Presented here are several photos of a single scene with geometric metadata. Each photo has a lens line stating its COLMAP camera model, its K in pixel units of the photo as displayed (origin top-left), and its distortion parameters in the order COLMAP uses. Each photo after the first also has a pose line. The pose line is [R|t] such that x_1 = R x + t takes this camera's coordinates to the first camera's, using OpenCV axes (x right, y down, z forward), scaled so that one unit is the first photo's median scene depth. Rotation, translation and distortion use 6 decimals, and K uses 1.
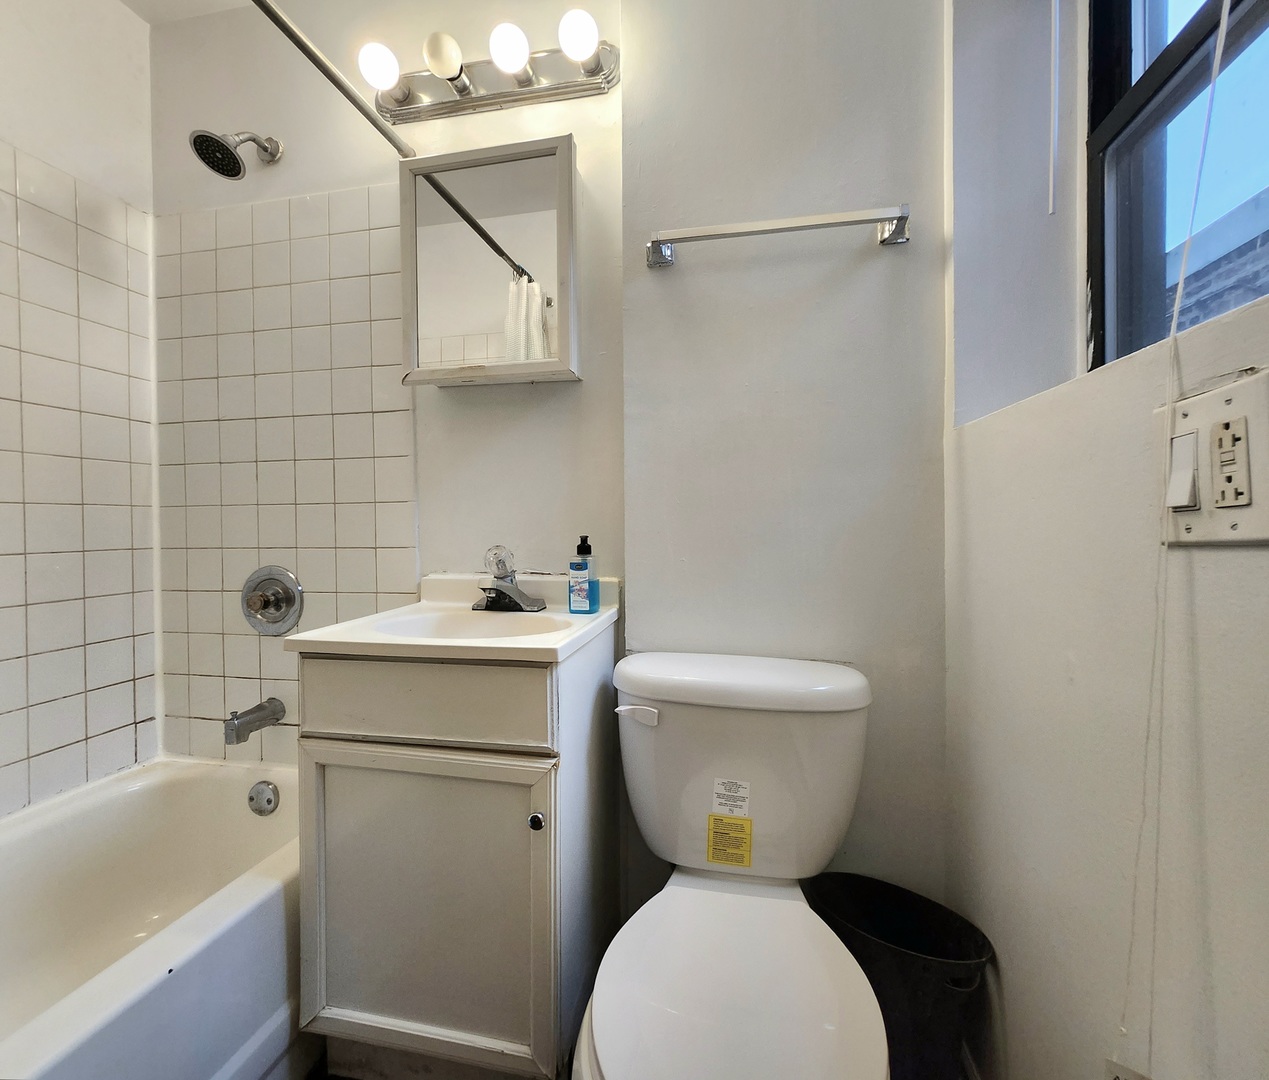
lens RADIAL K [[556.6, 0, 634.3], [0, 556.6, 536.8], [0, 0, 1]] dist [0.015238, -0.000043]
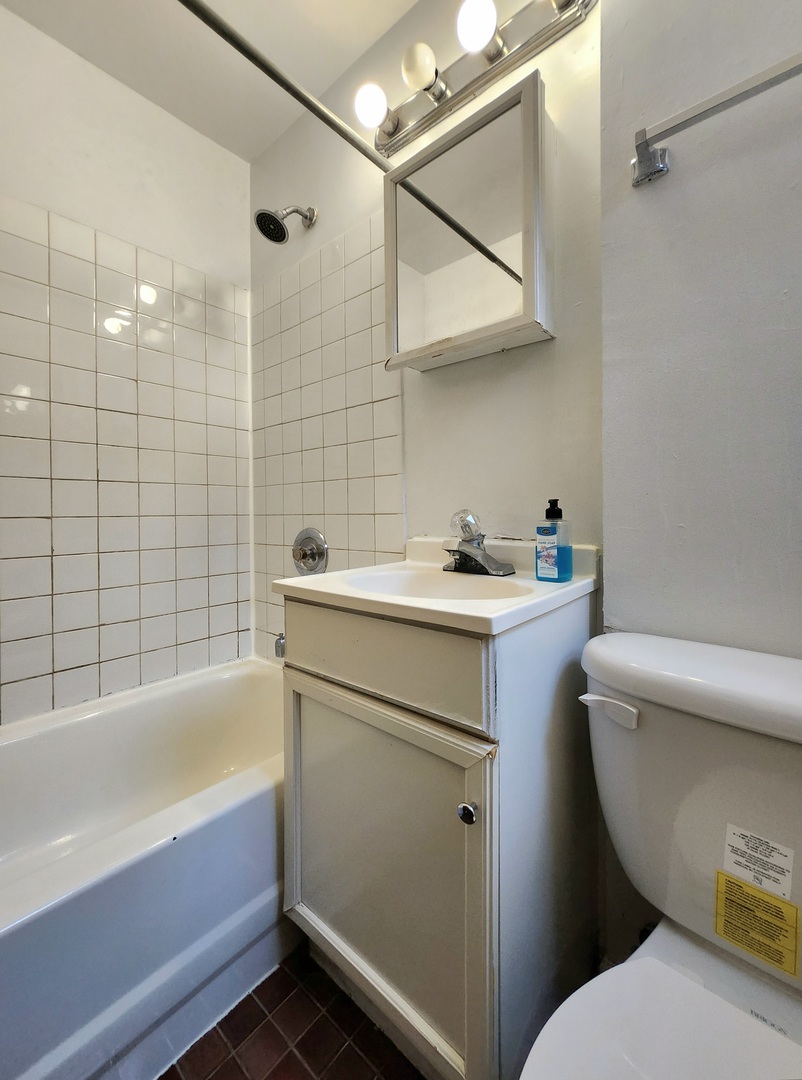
lens RADIAL K [[441.1, 0, 377.5], [0, 441.1, 516.4], [0, 0, 1]] dist [0.001322, 0.001161]
pose [[0.858634, 0.001725, -0.512586, 0.036061], [-0.001737, 0.999998, 0.000455, 0.027810], [0.512586, 0.000500, 0.858636, 0.209964]]
